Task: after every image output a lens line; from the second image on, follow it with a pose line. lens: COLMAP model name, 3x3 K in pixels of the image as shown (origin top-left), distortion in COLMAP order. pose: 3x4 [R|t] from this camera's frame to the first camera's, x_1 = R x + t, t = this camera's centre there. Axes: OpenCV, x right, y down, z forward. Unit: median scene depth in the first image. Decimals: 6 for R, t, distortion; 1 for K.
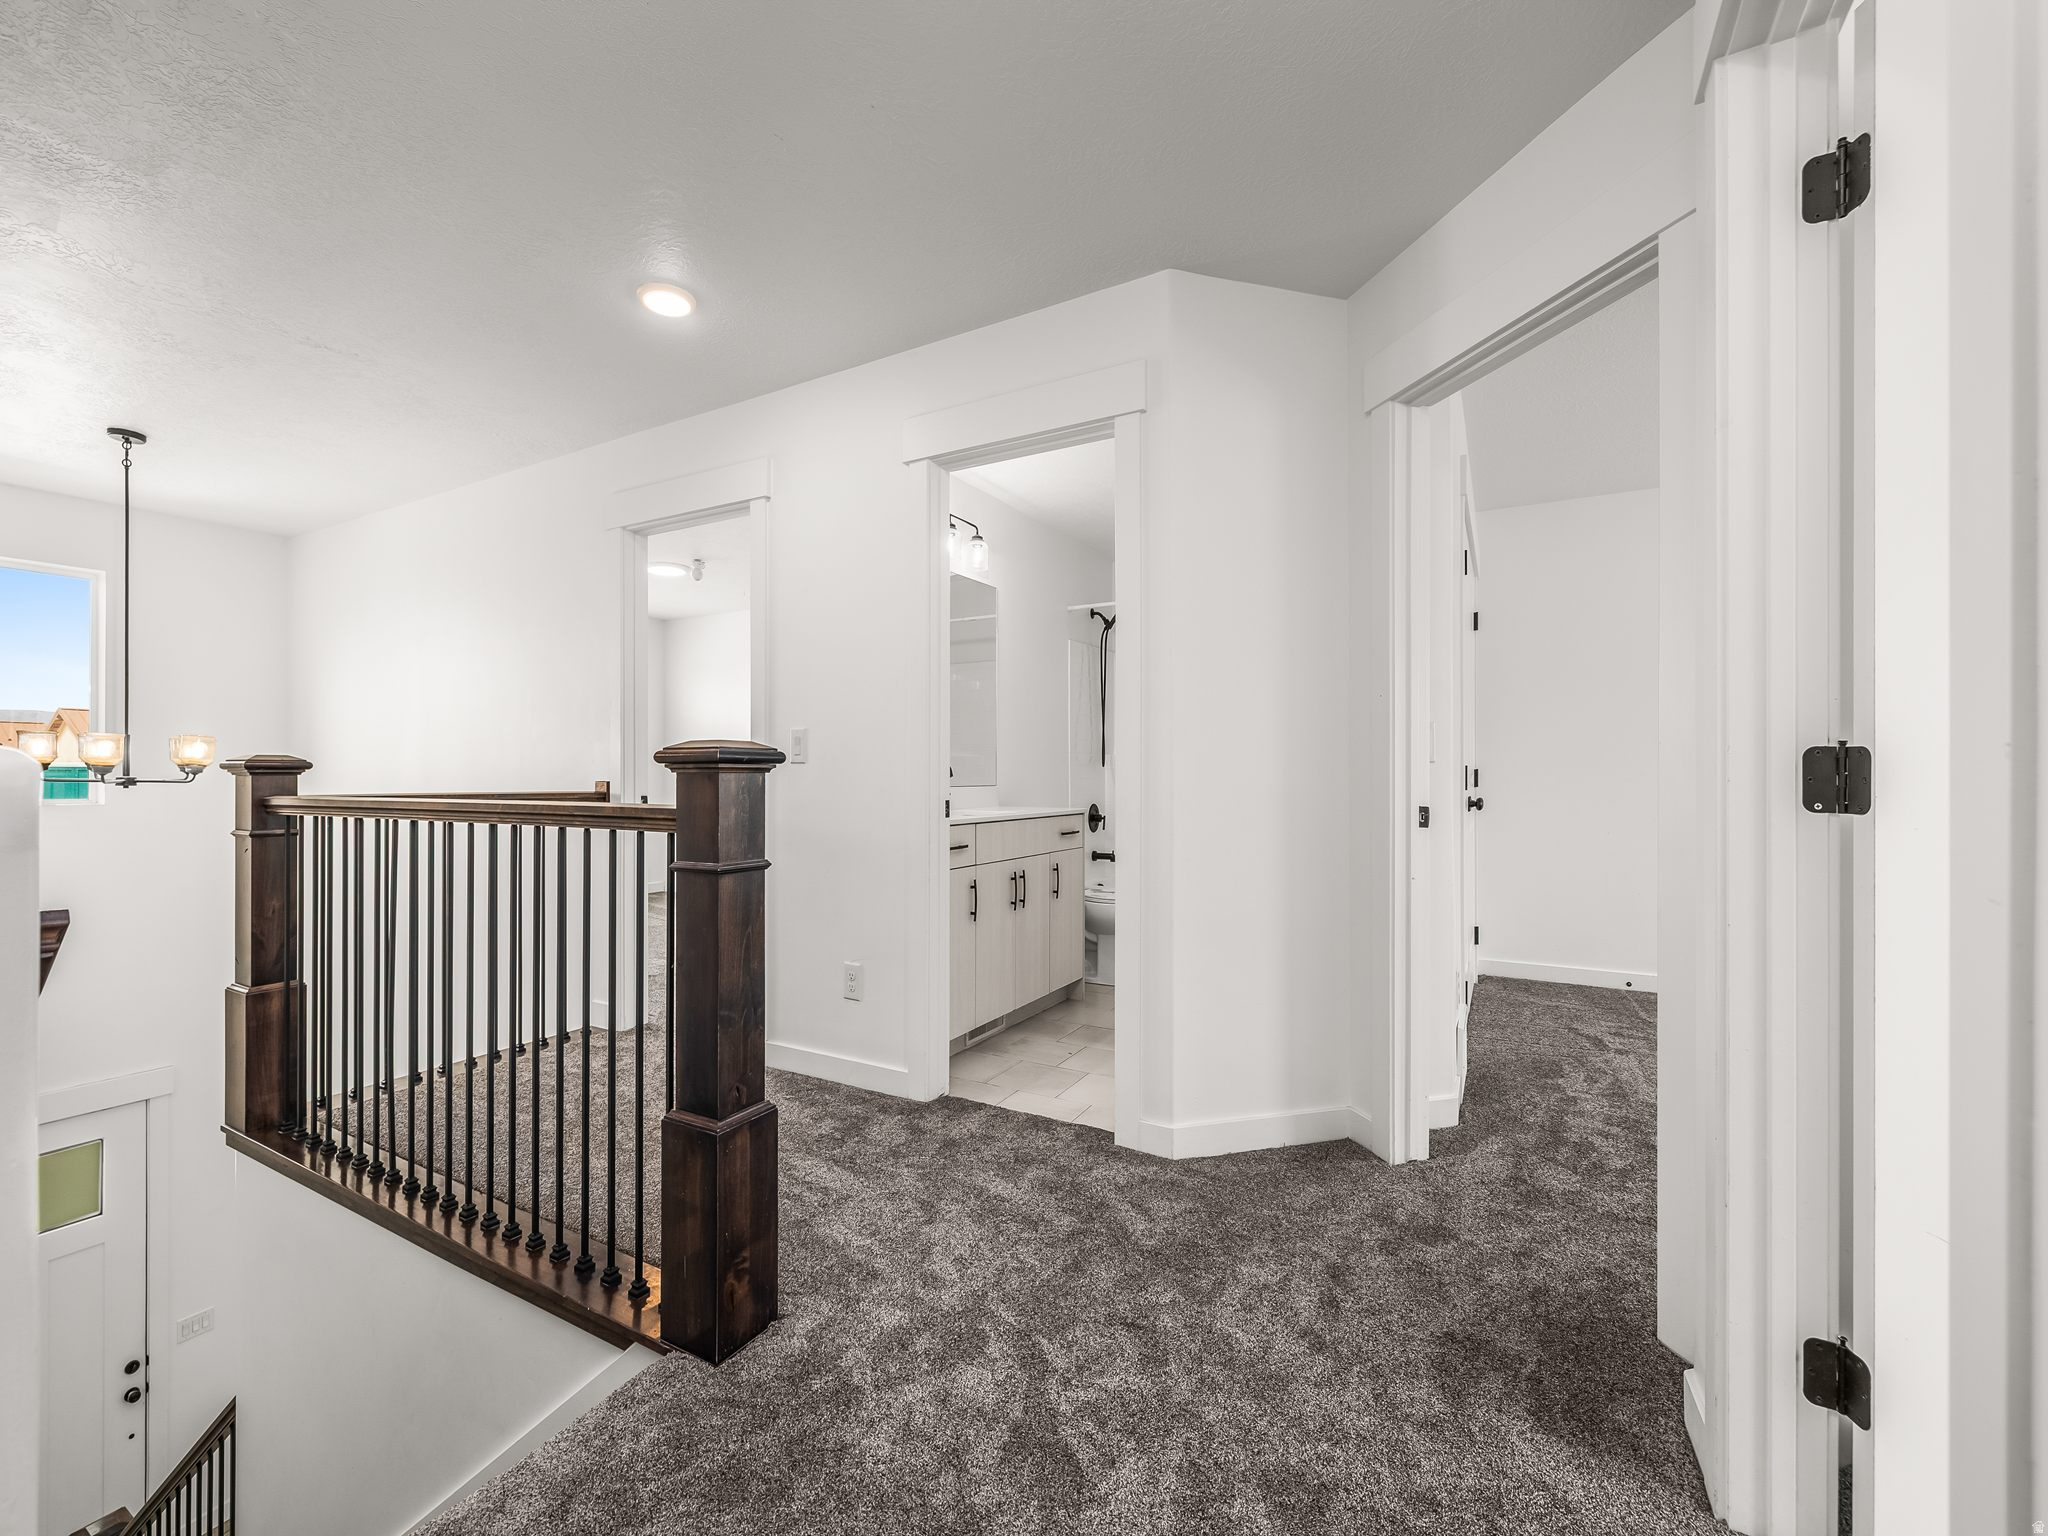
lens RADIAL K [[865.0, 0, 1020.7], [0, 865.0, 772.6], [0, 0, 1]] dist [0.002685, -0.000081]
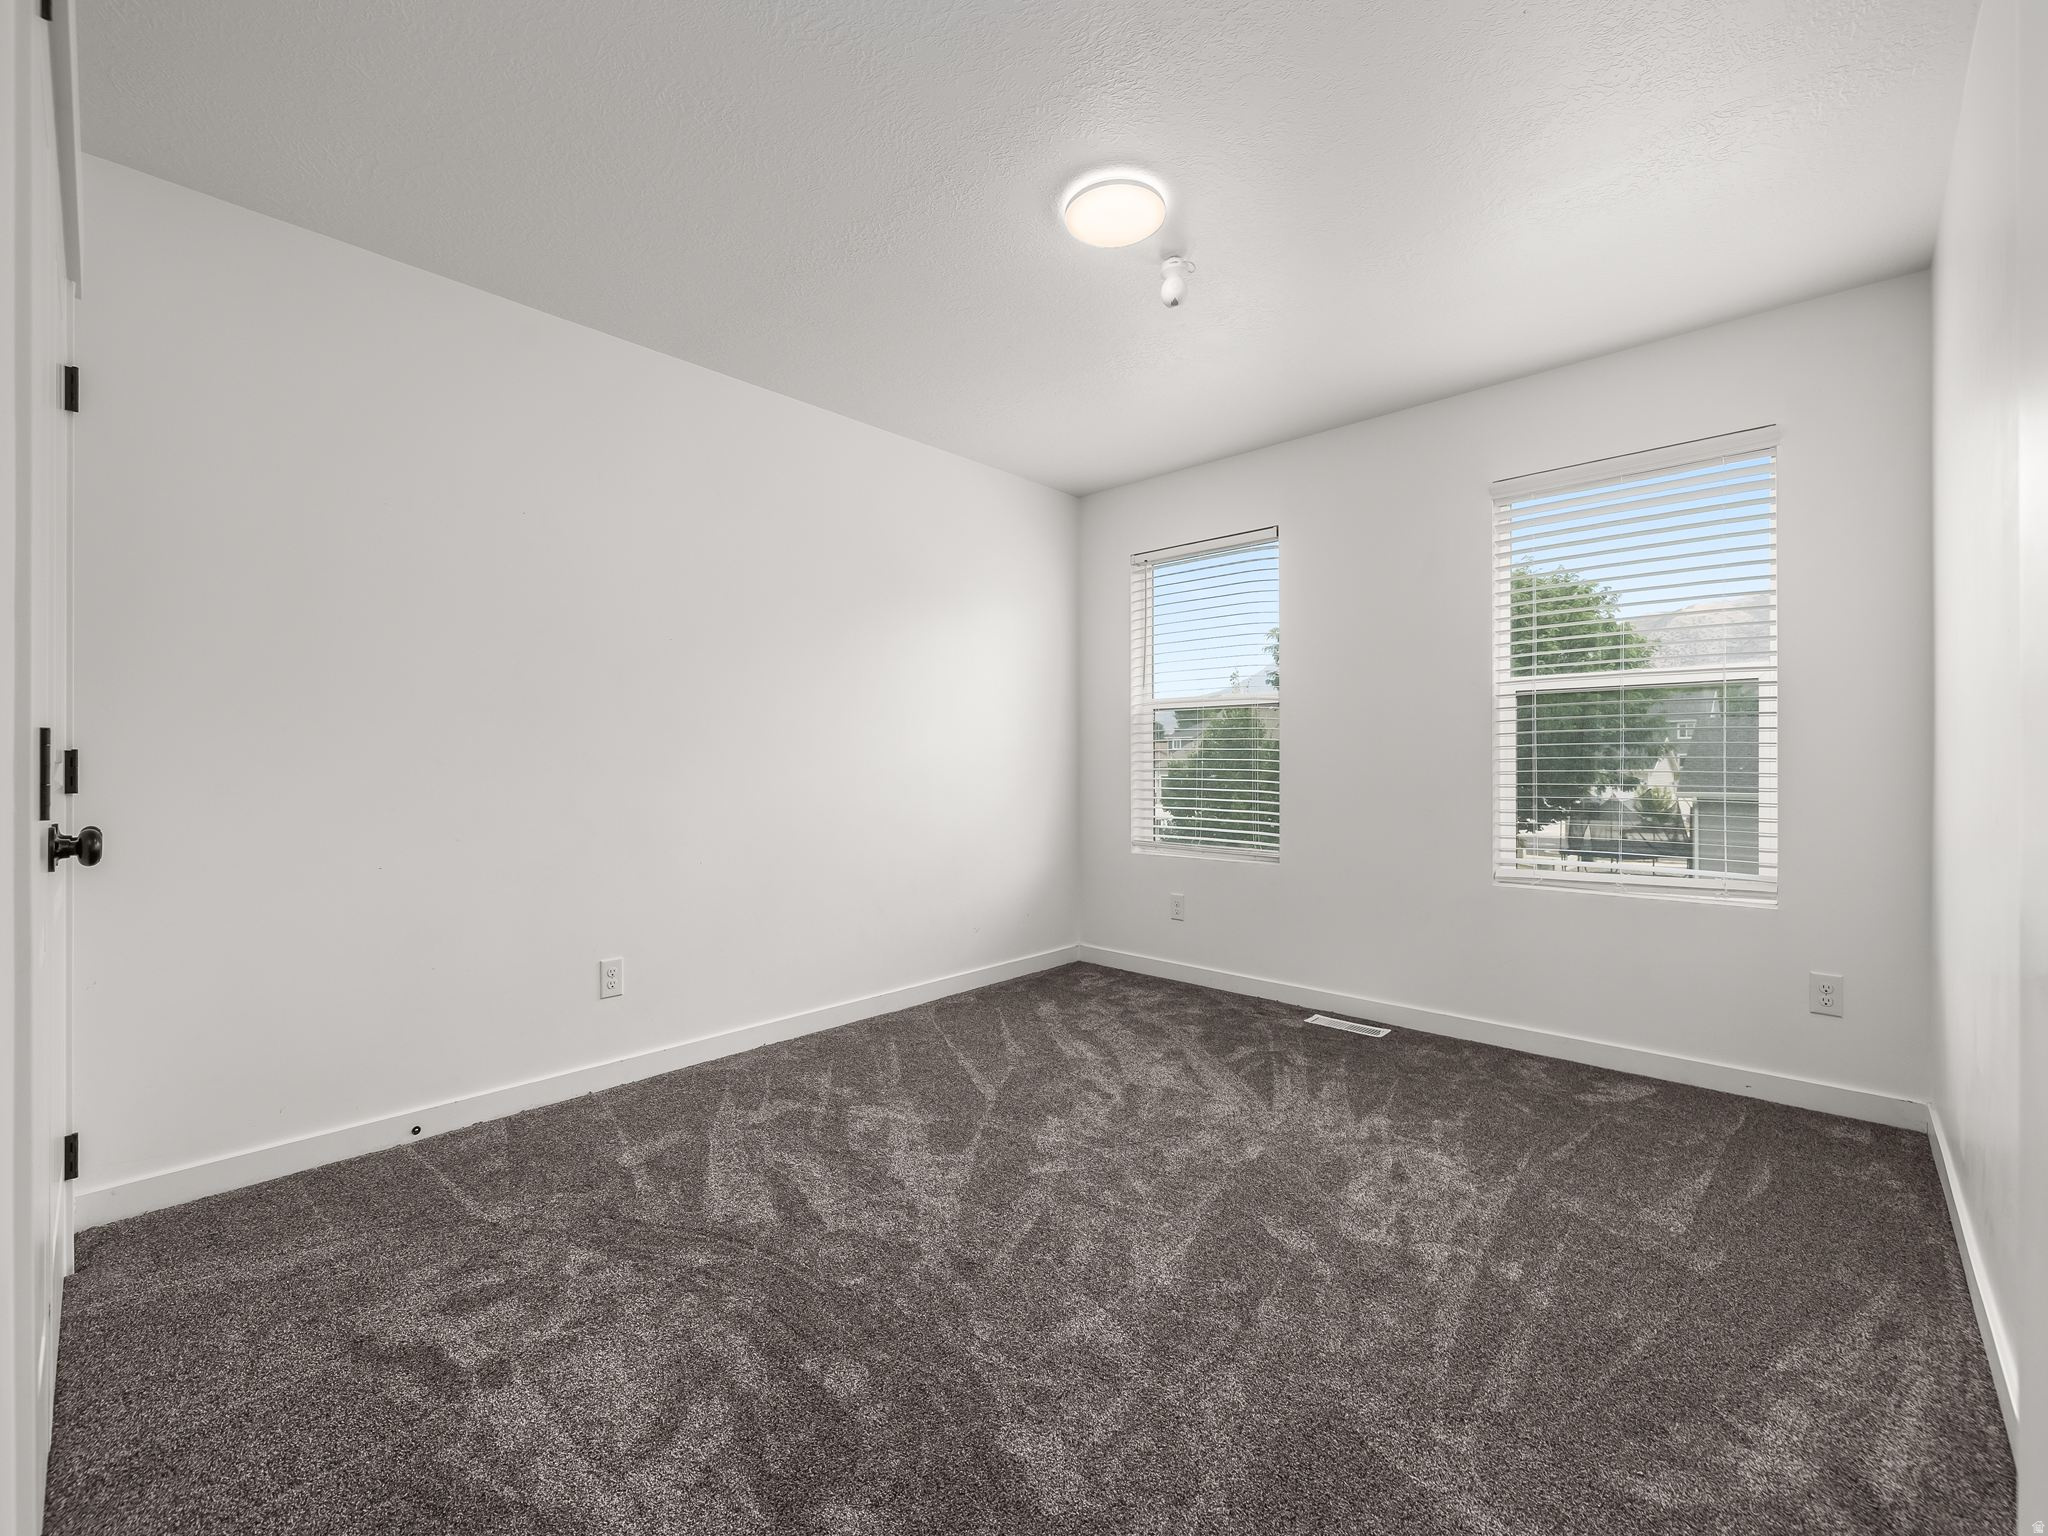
lens RADIAL K [[865.0, 0, 1019.5], [0, 865.0, 767.4], [0, 0, 1]] dist [0.002685, -0.000081]
pose [[0.244071, 0.002233, 0.969755, 0.279826], [-0.005861, 0.999982, -0.000827, 0.002604], [-0.969740, -0.005482, 0.244080, 0.546981]]
